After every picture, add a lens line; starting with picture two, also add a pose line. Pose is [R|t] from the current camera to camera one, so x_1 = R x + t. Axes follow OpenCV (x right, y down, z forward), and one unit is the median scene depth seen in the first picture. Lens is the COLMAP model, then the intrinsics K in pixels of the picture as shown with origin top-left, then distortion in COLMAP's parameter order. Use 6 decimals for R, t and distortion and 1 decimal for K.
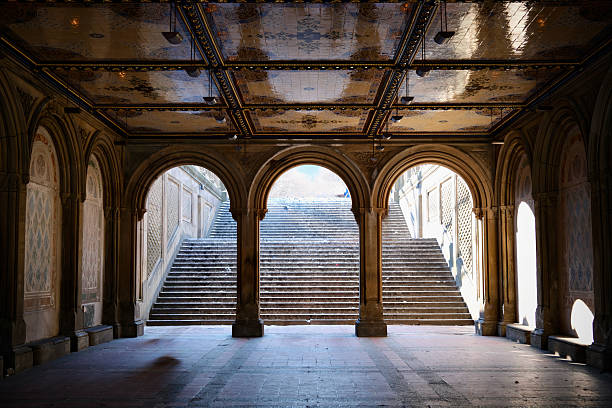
lens RADIAL K [[624.0, 0, 313.5], [0, 624.0, 212.9], [0, 0, 1]] dist [-0.006134, -0.002890]
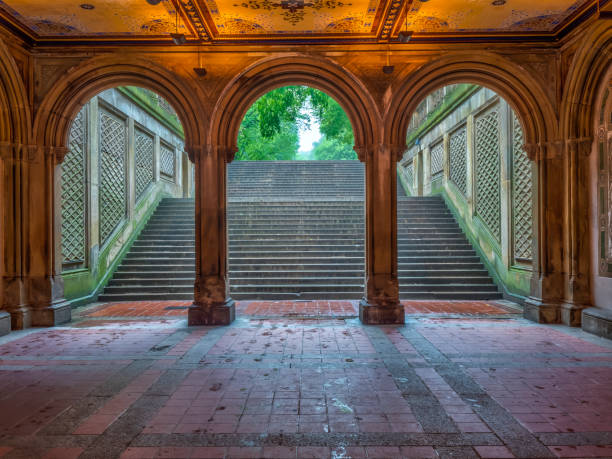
lens RADIAL K [[483.6, 0, 310.2], [0, 483.6, 224.8], [0, 0, 1]] dist [0.032661, -0.054951]
pose [[0.999993, -0.003759, -0.000789, 0.010391], [0.003808, 0.997192, 0.074793, 0.041679], [0.000506, -0.074796, 0.997199, 0.443485]]
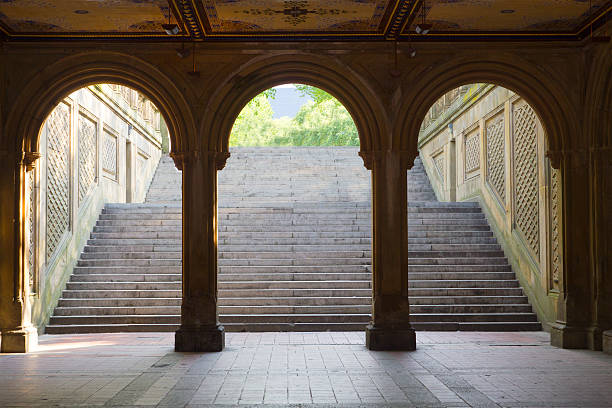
lens RADIAL K [[839.6, 0, 304.5], [0, 839.6, 204.7], [0, 0, 1]] dist [-0.002707, 0.000737]
pose [[0.999849, -0.001144, 0.017320, -0.011565], [0.000550, 0.999414, 0.034236, 0.017939], [-0.017349, -0.034222, 0.999264, 0.136652]]
